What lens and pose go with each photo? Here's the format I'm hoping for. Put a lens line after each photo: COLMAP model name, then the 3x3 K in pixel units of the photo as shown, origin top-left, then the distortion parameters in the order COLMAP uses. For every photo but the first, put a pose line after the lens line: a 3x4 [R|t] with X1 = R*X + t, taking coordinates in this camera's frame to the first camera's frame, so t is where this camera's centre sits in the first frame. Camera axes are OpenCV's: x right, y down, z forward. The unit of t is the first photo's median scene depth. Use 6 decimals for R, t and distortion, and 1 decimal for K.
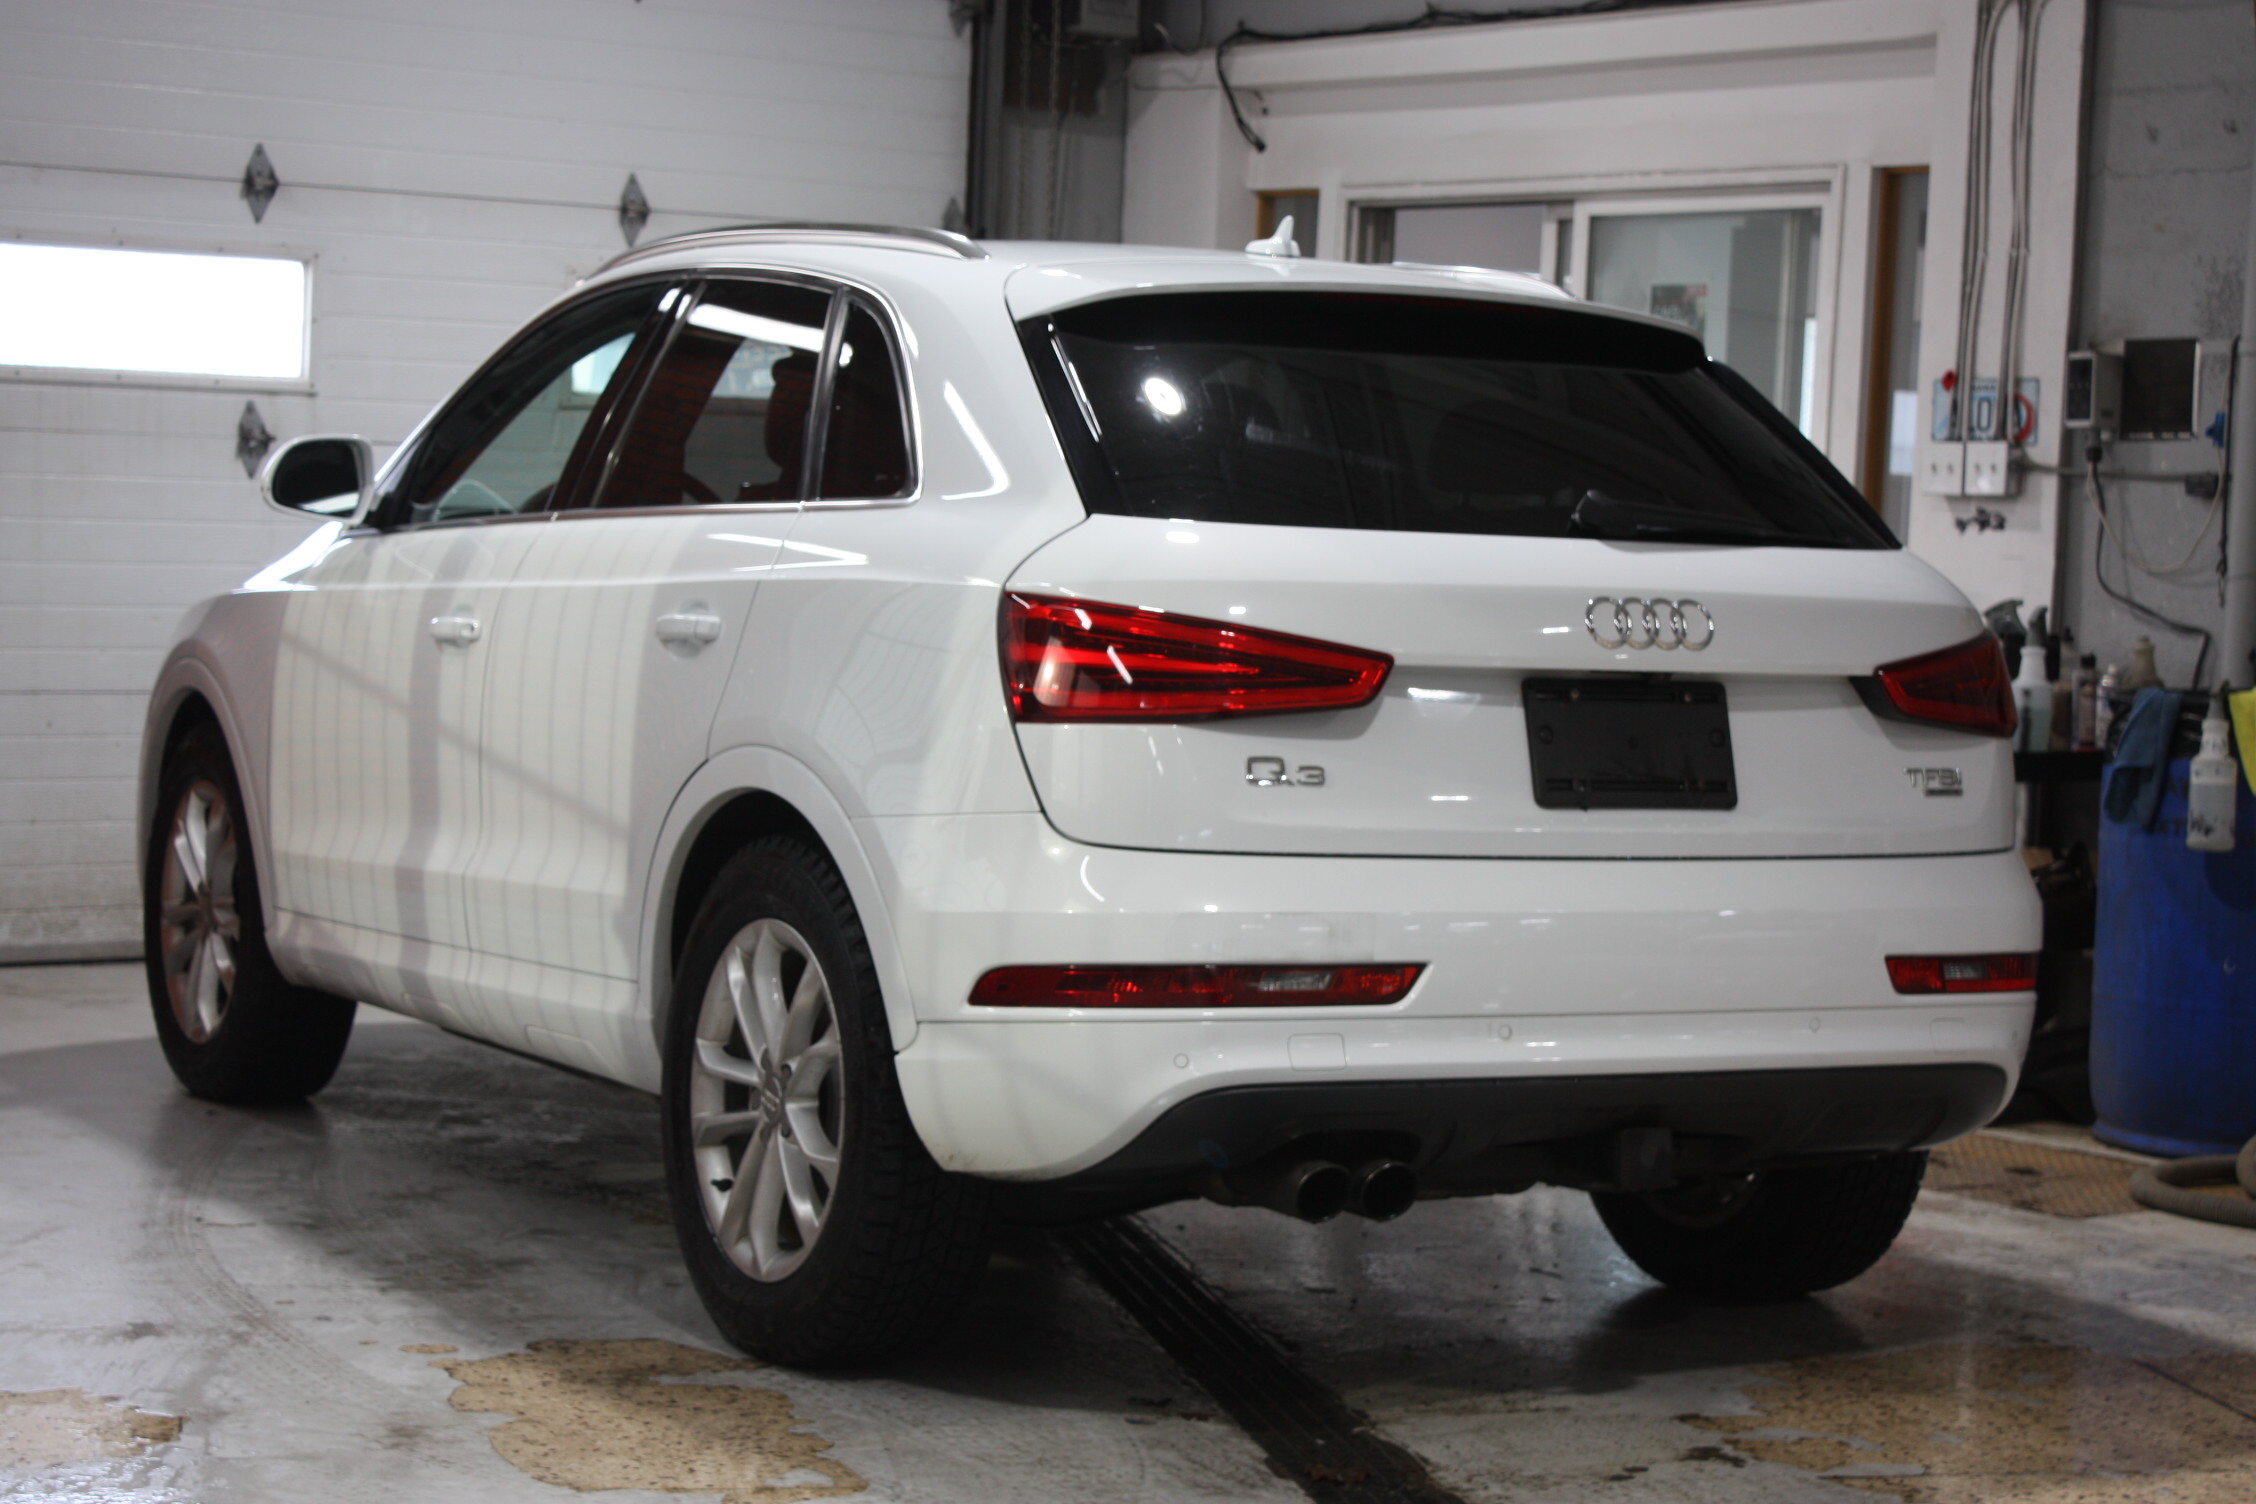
lens RADIAL K [[4453.7, 0, 1128.0], [0, 4453.7, 752.0], [0, 0, 1]] dist [0.043569, 0.107375]
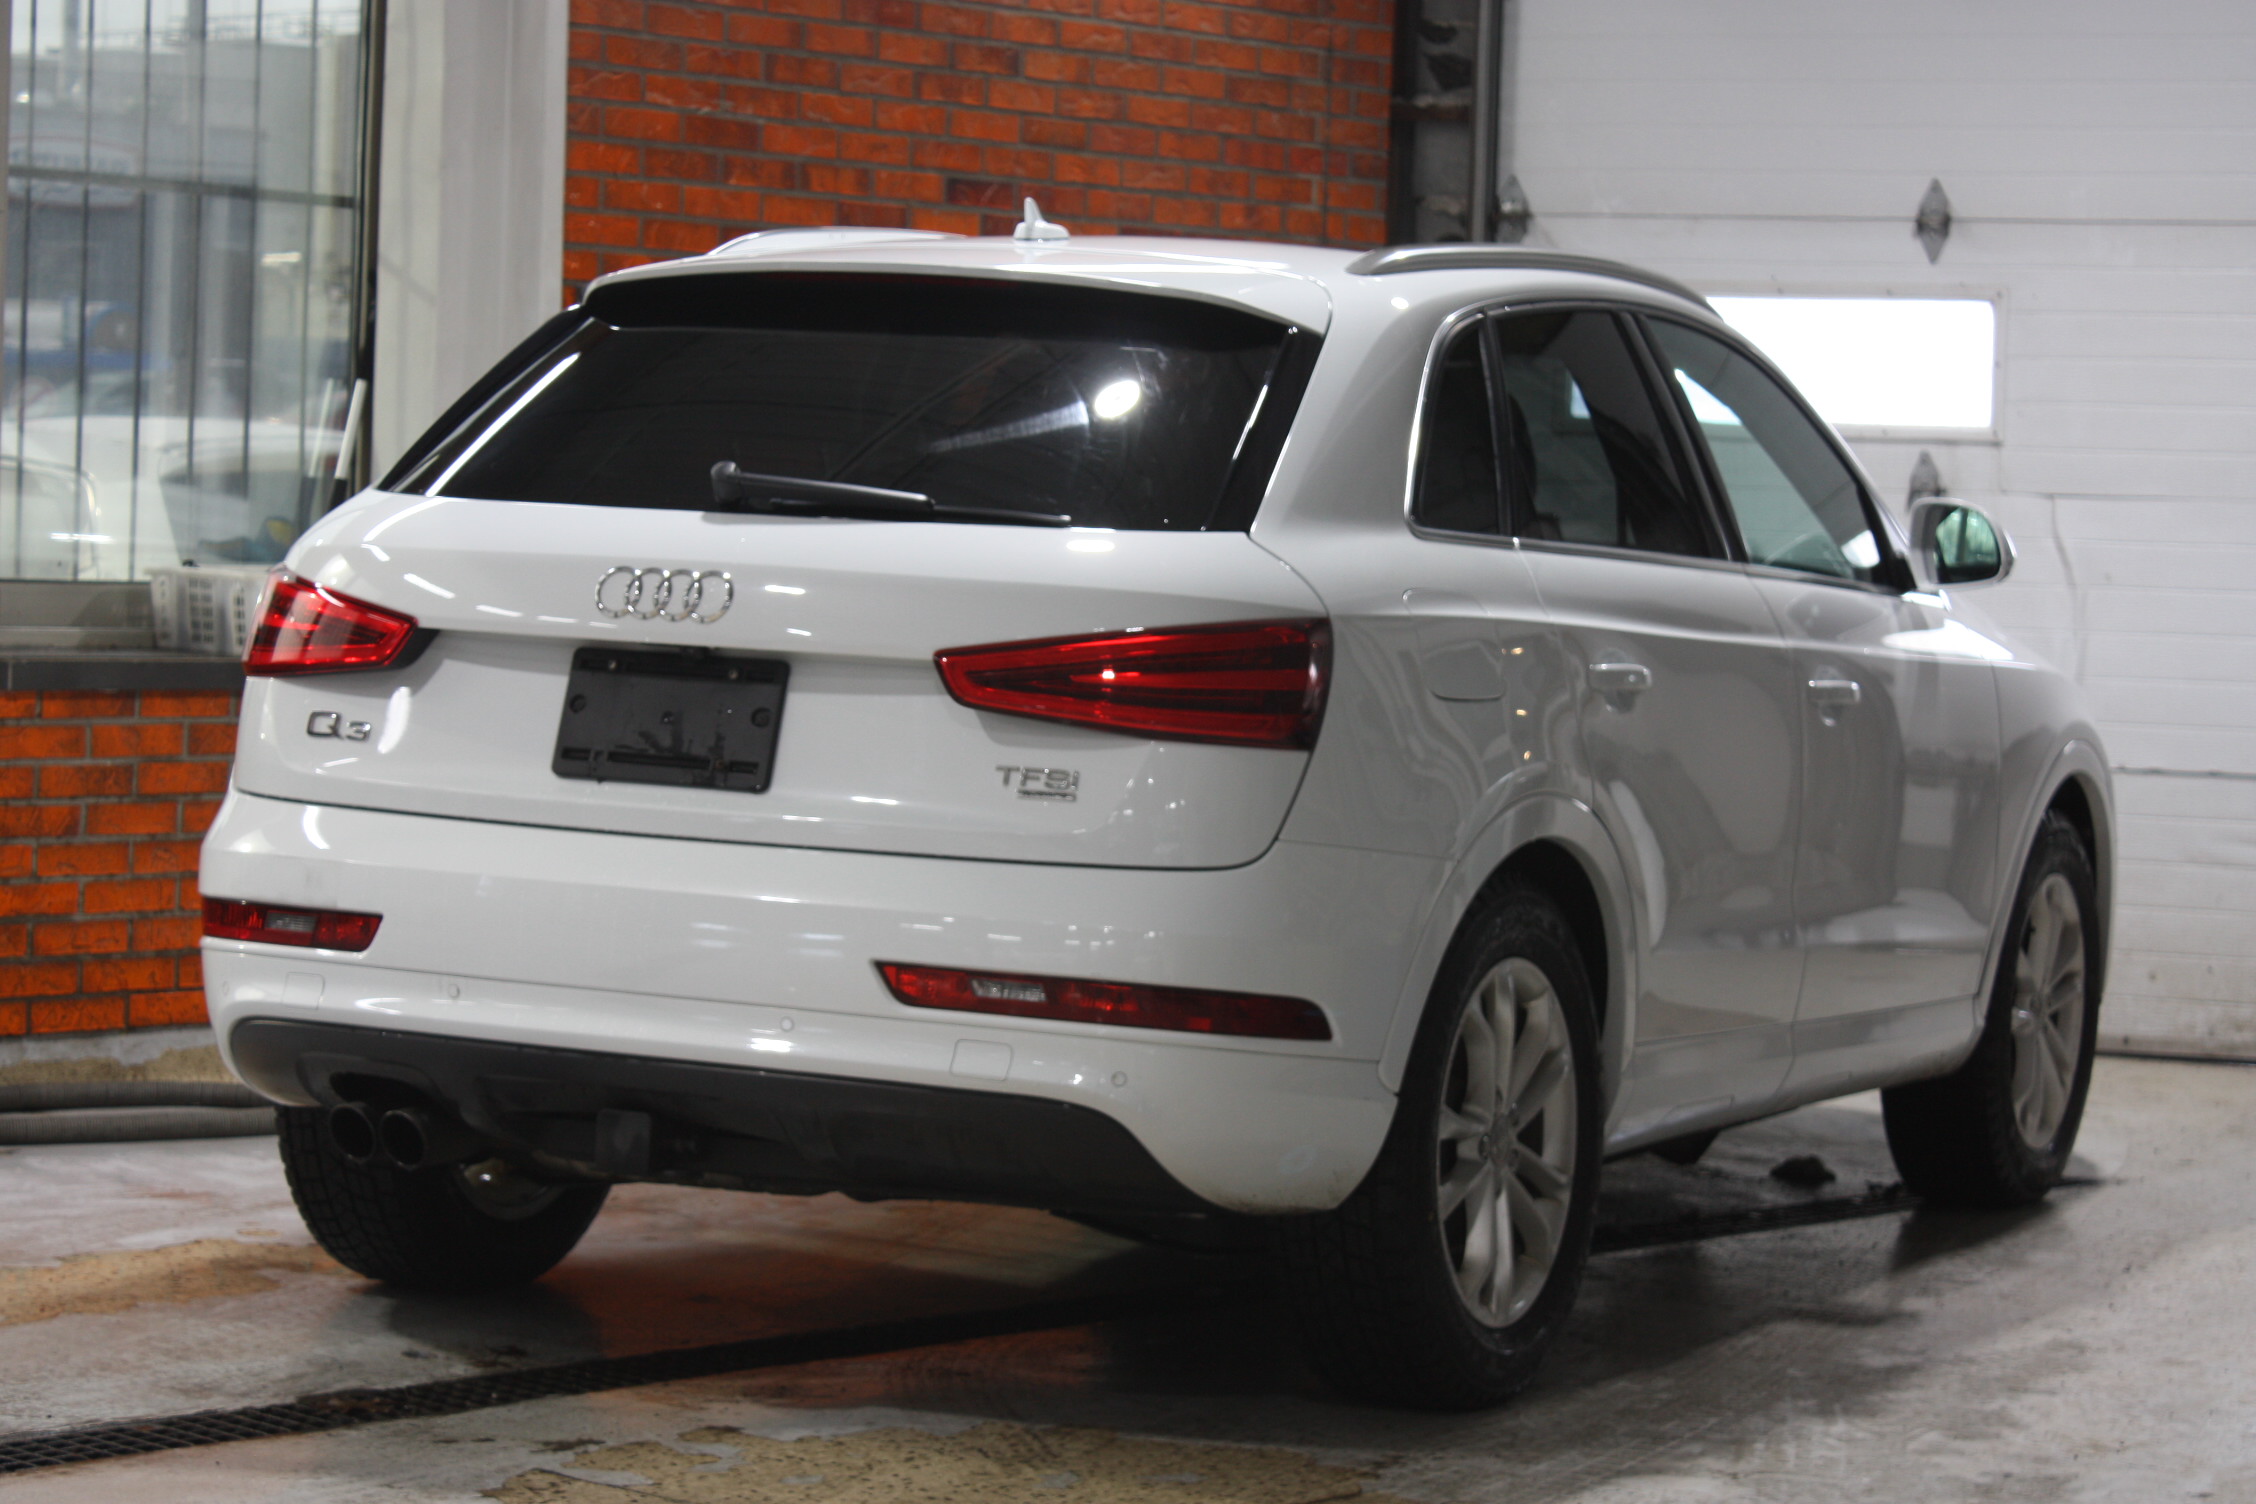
lens RADIAL K [[5138.7, 0, 1128.0], [0, 5138.7, 752.0], [0, 0, 1]] dist [0.111996, 0.062898]
pose [[0.570477, 0.030003, -0.820766, 1.072038], [-0.064354, 0.997893, -0.008252, 0.008057], [0.818789, 0.057527, 0.571206, 0.431991]]
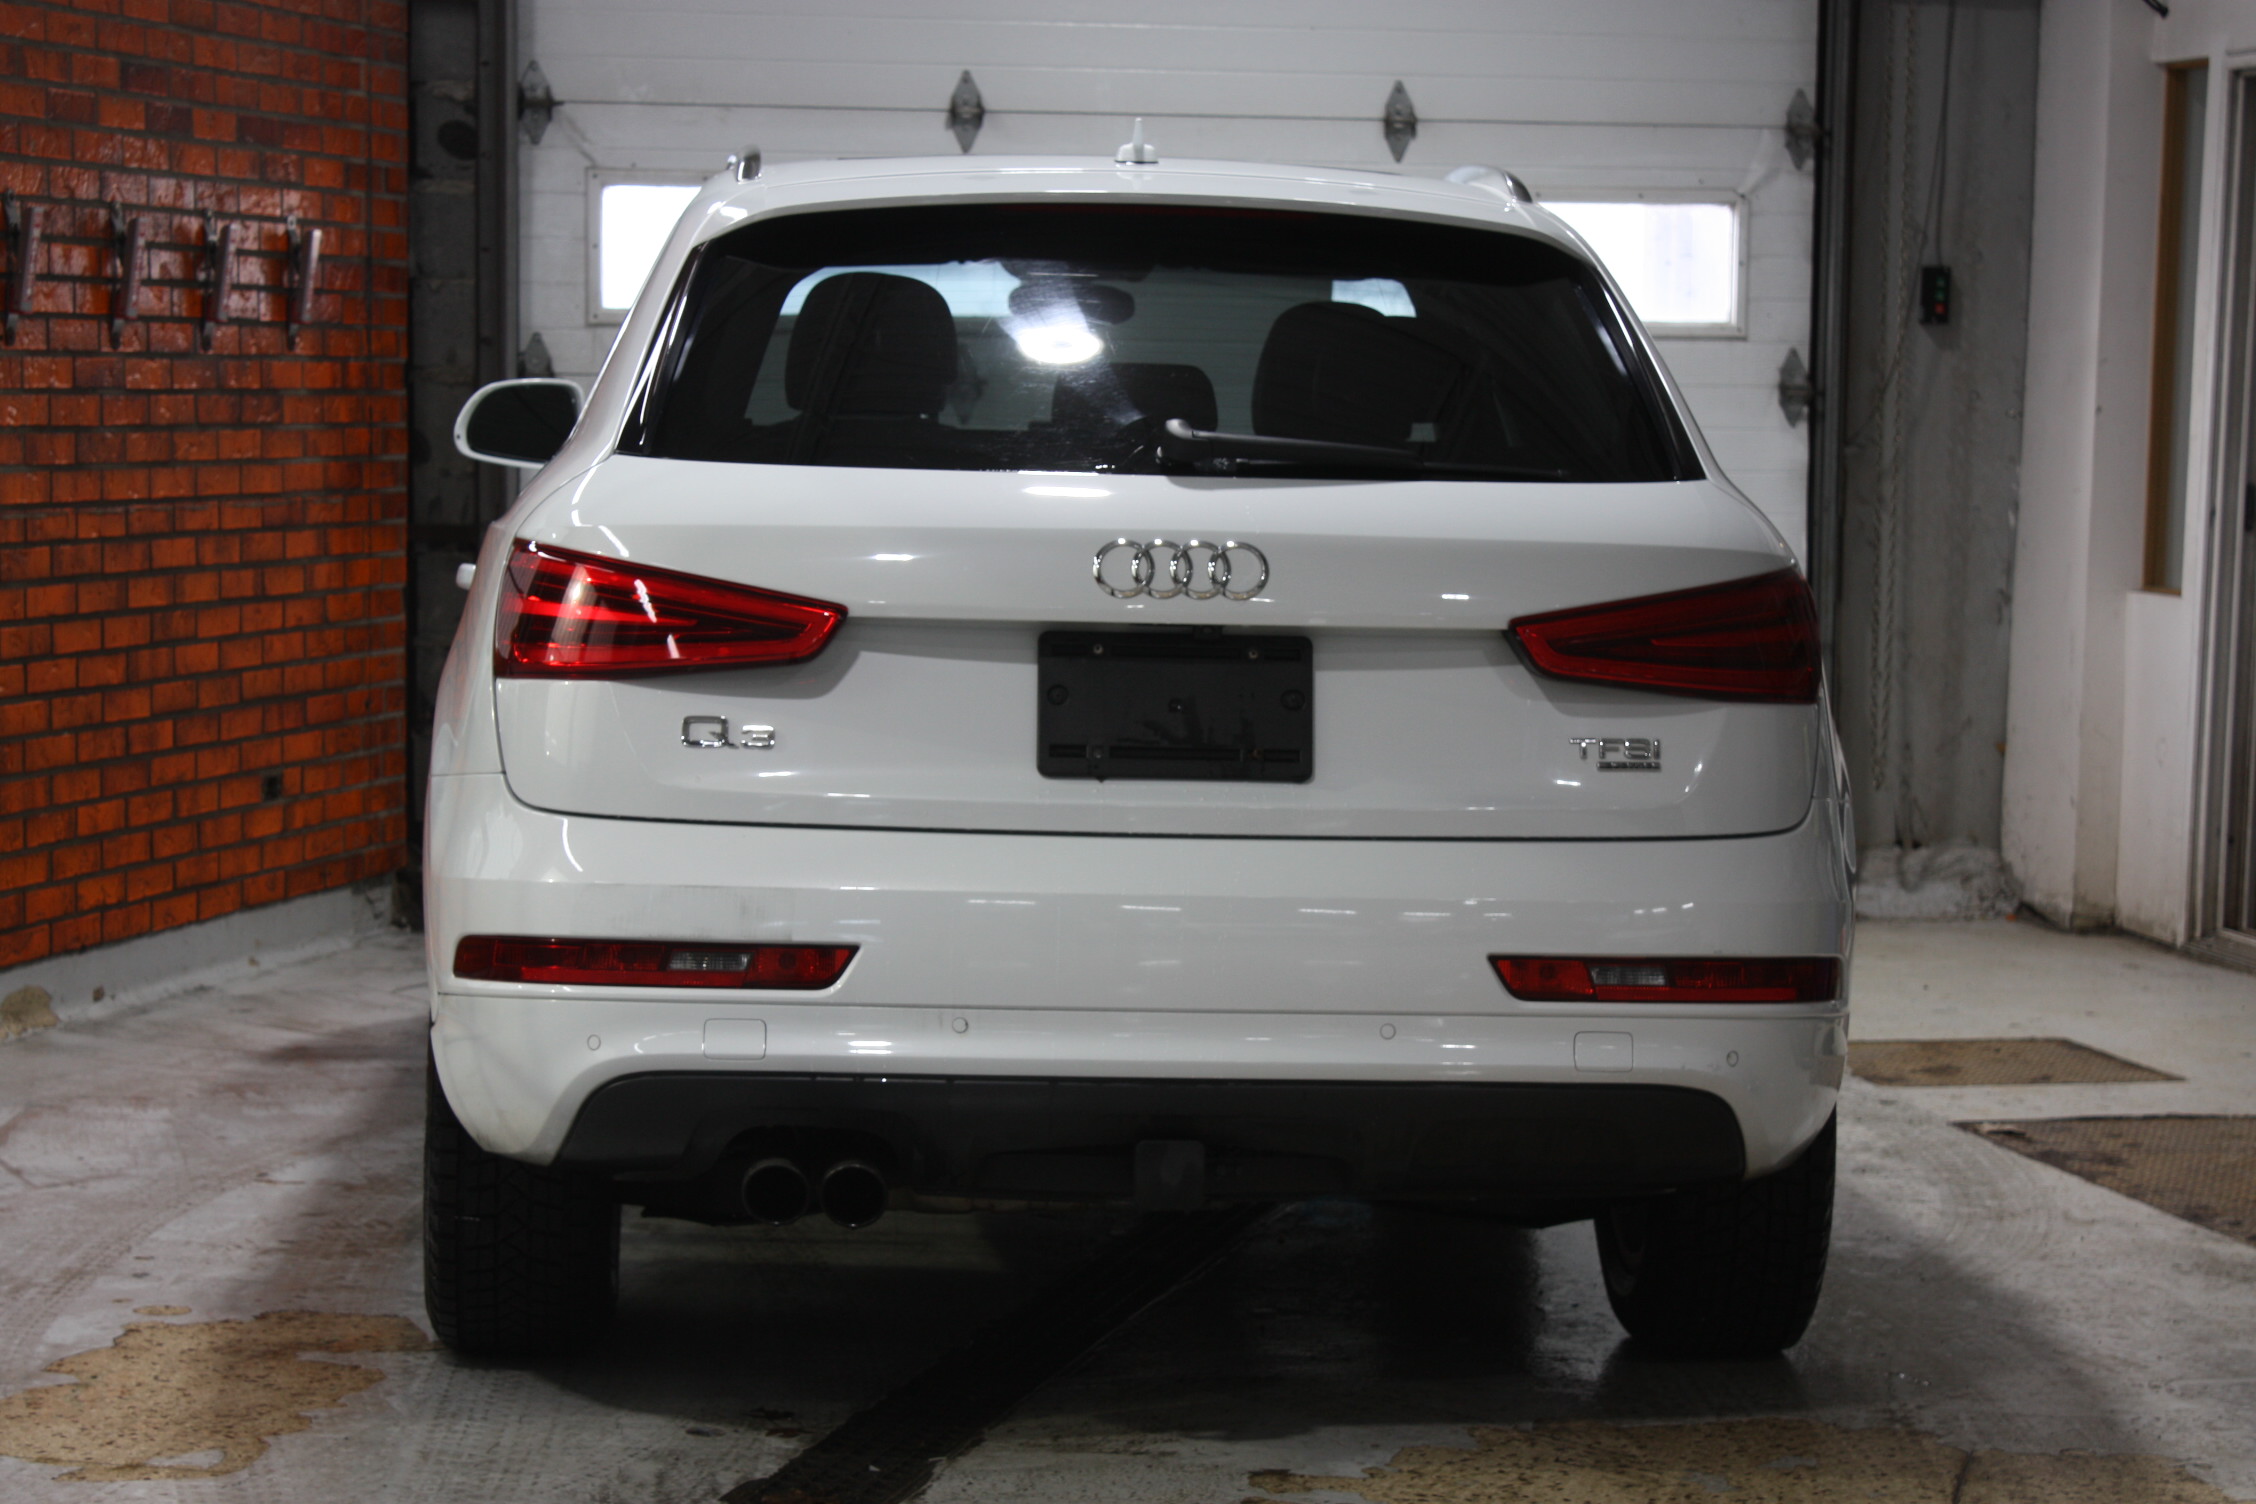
lens RADIAL K [[4910.1, 0, 1128.0], [0, 4910.1, 752.0], [0, 0, 1]] dist [0.051430, 0.013190]
pose [[0.902831, 0.012253, -0.429821, 0.513600], [-0.008721, 0.999910, 0.010187, -0.002525], [0.429907, -0.005448, 0.902857, 0.114099]]
